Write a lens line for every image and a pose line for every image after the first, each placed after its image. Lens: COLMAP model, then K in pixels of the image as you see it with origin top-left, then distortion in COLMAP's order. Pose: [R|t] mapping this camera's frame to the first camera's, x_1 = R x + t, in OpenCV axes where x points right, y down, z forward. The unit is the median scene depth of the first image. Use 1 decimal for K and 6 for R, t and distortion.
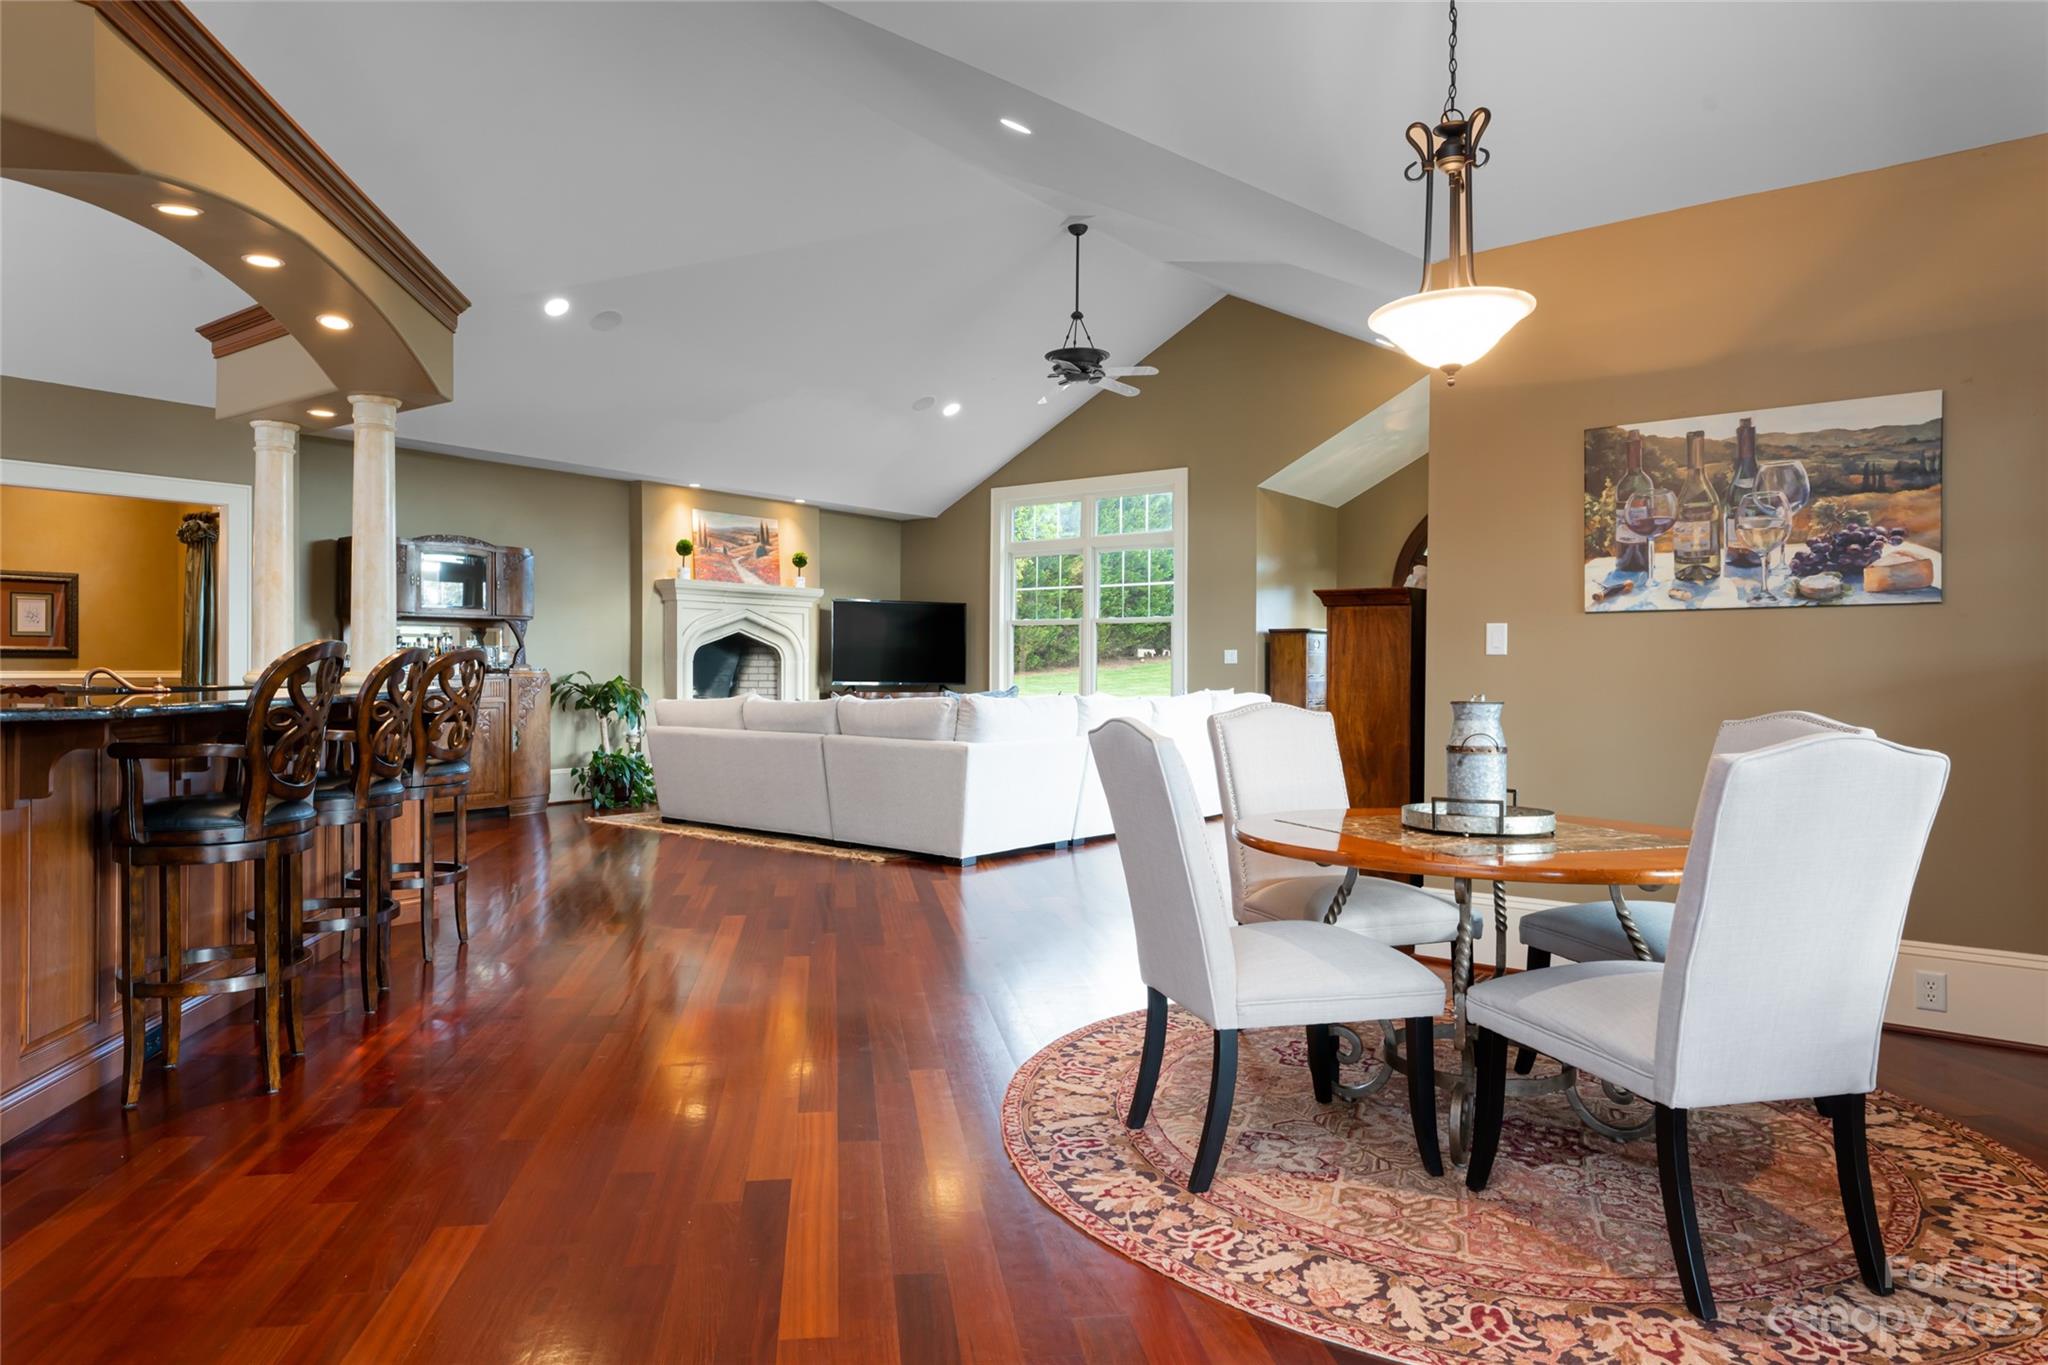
lens RADIAL K [[1203.5, 0, 1024.0], [0, 1203.5, 682.5], [0, 0, 1]] dist [-0.002691, -0.000259]
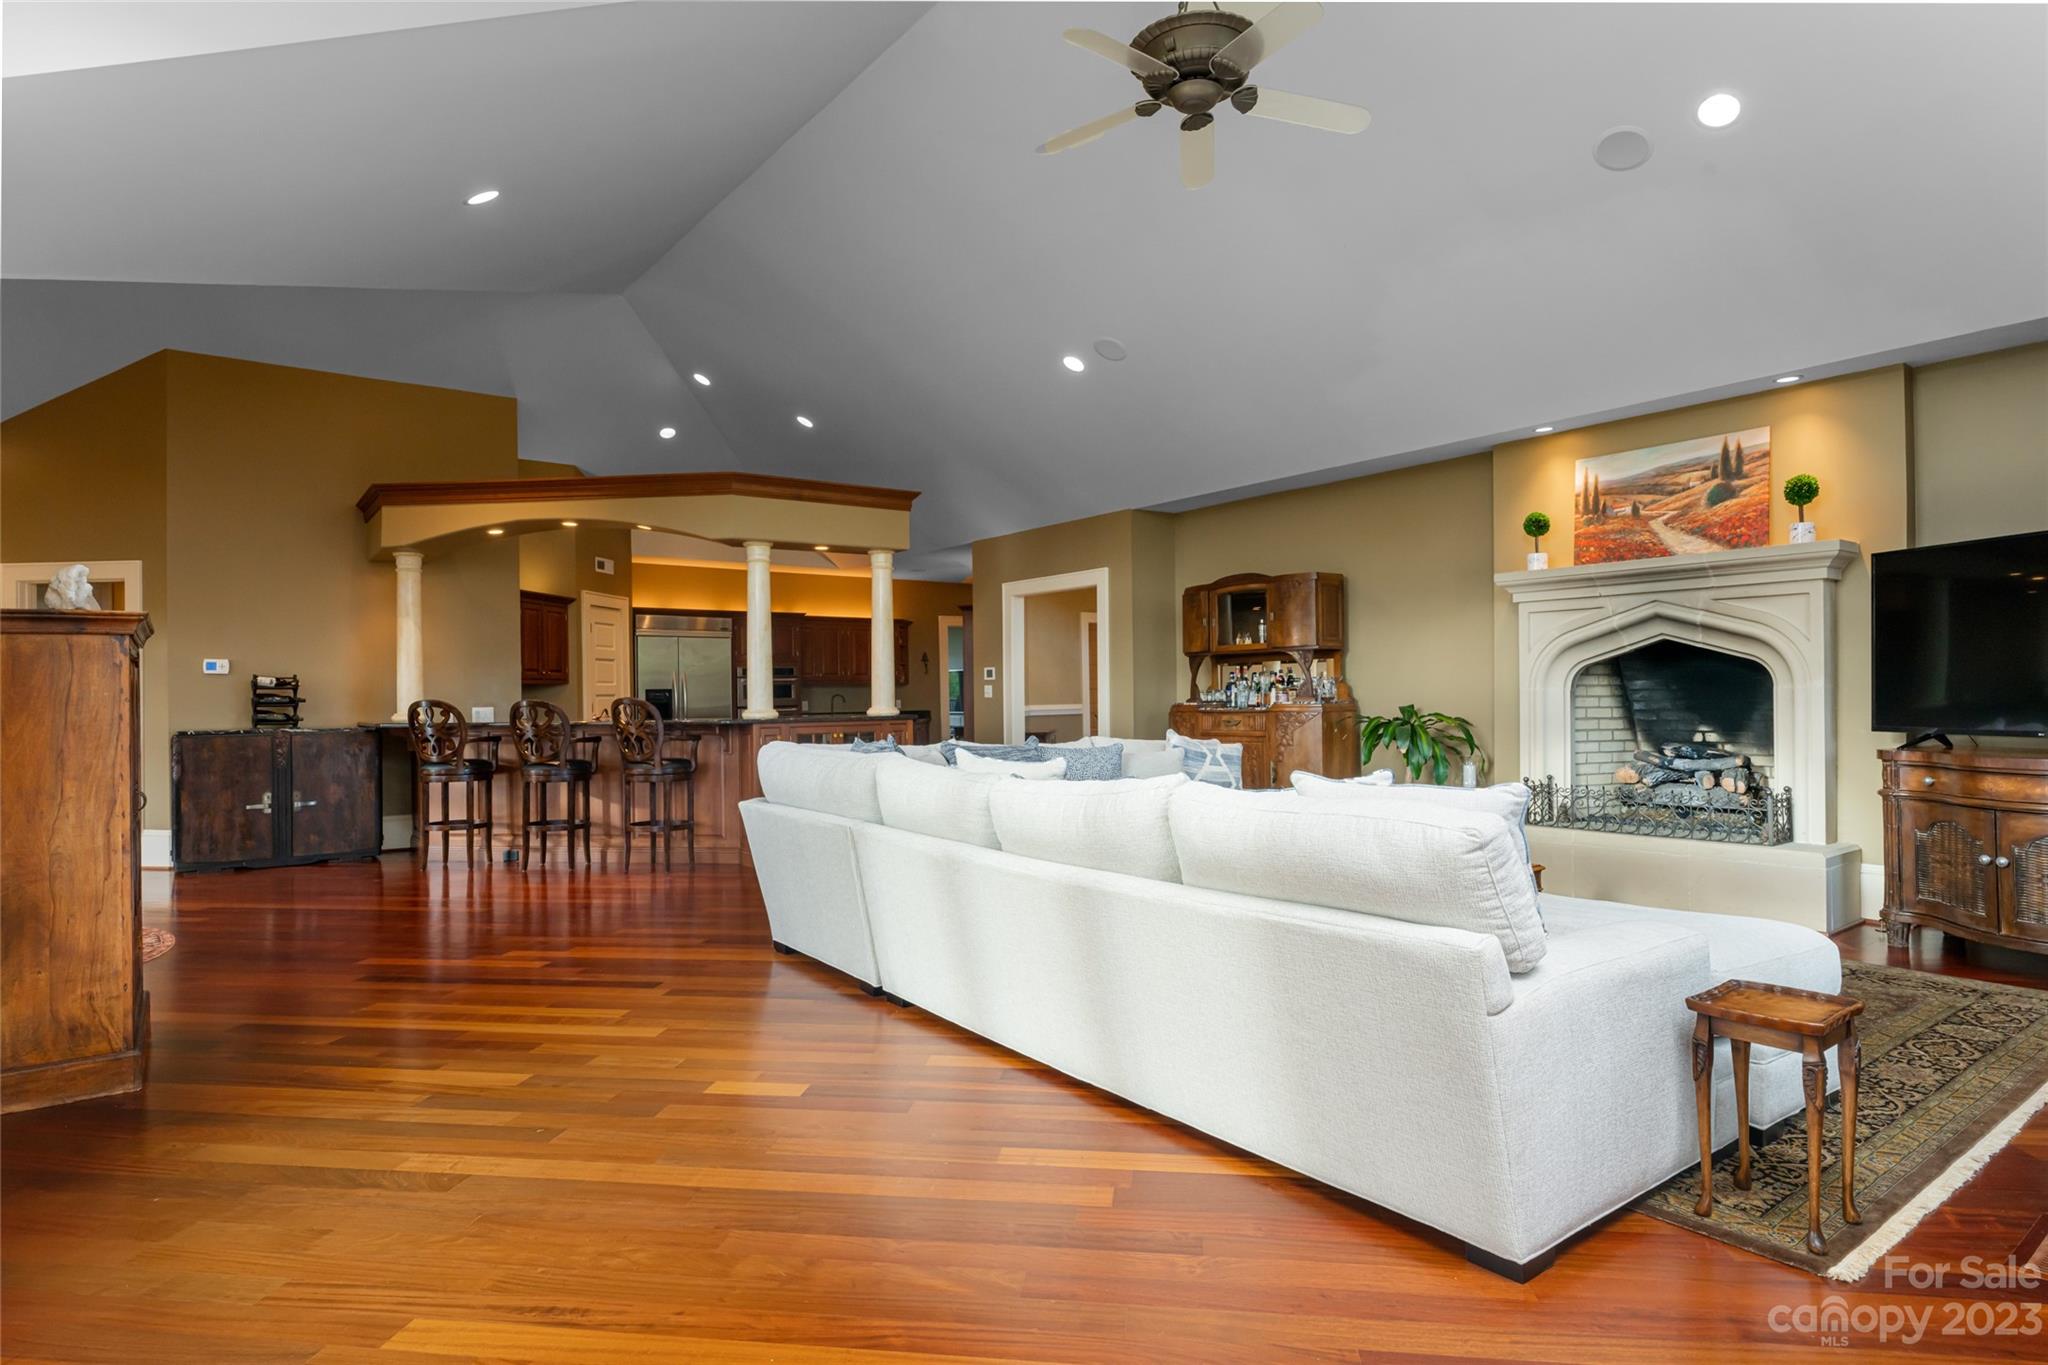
lens RADIAL K [[1127.8, 0, 1024.0], [0, 1127.8, 682.5], [0, 0, 1]] dist [-0.003473, -0.000932]
pose [[-0.284996, -0.011969, -0.958454, 0.981076], [0.001205, 0.999917, -0.012845, -0.034115], [0.958528, -0.004816, -0.284958, 2.135540]]
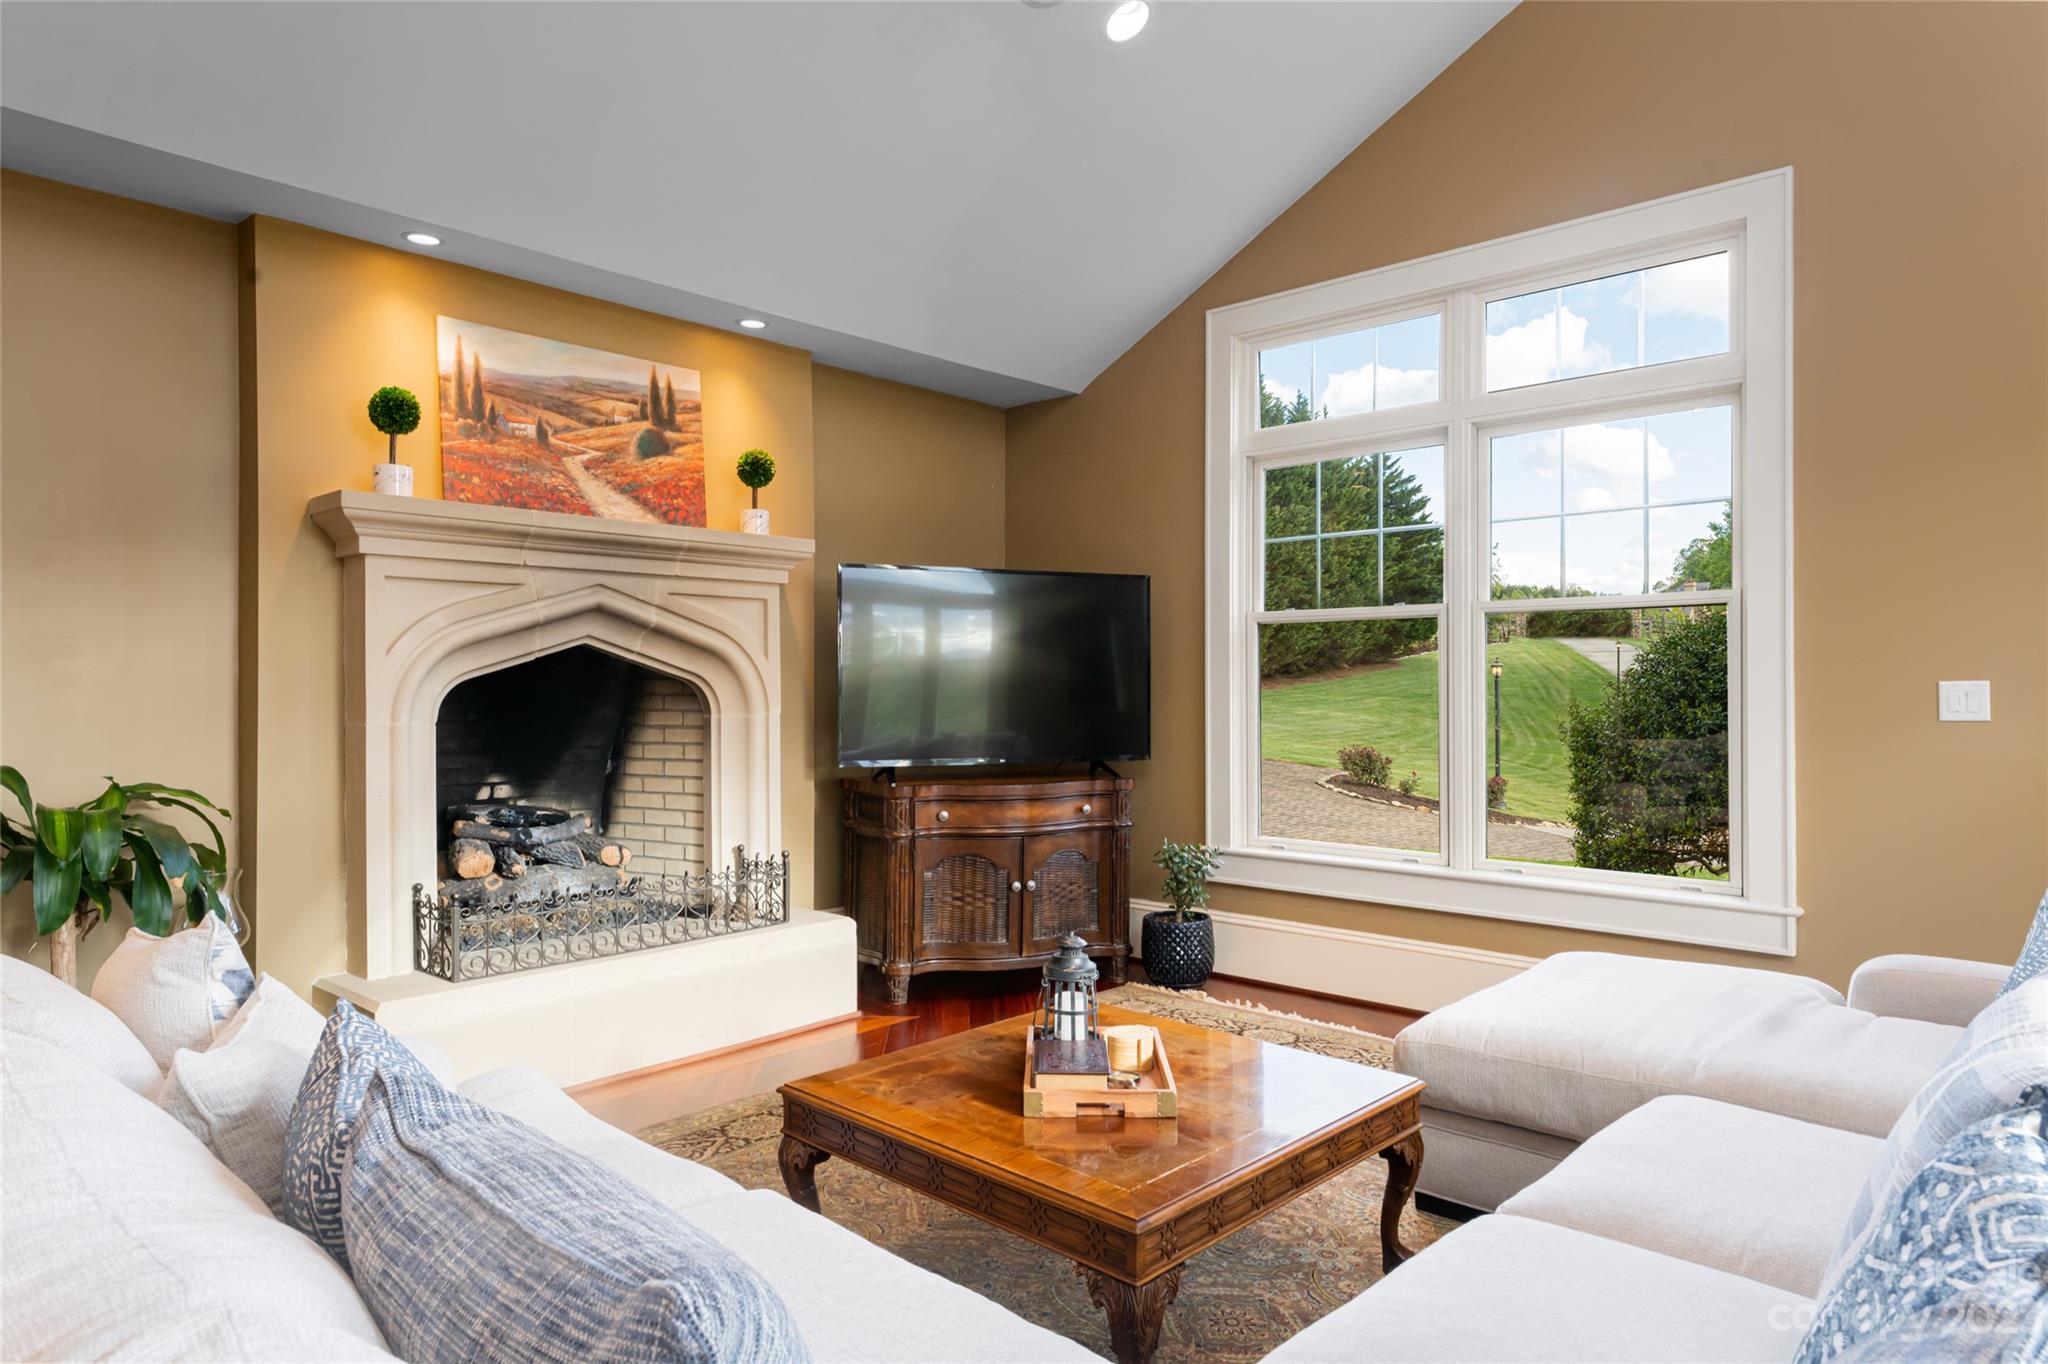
lens RADIAL K [[1215.9, 0, 1024.0], [0, 1215.9, 682.0], [0, 0, 1]] dist [0.003069, 0.000858]
pose [[0.994280, -0.009189, -0.106413, -0.133511], [0.007555, 0.999847, -0.015752, -0.056209], [0.106542, 0.014858, 0.994197, 1.558698]]
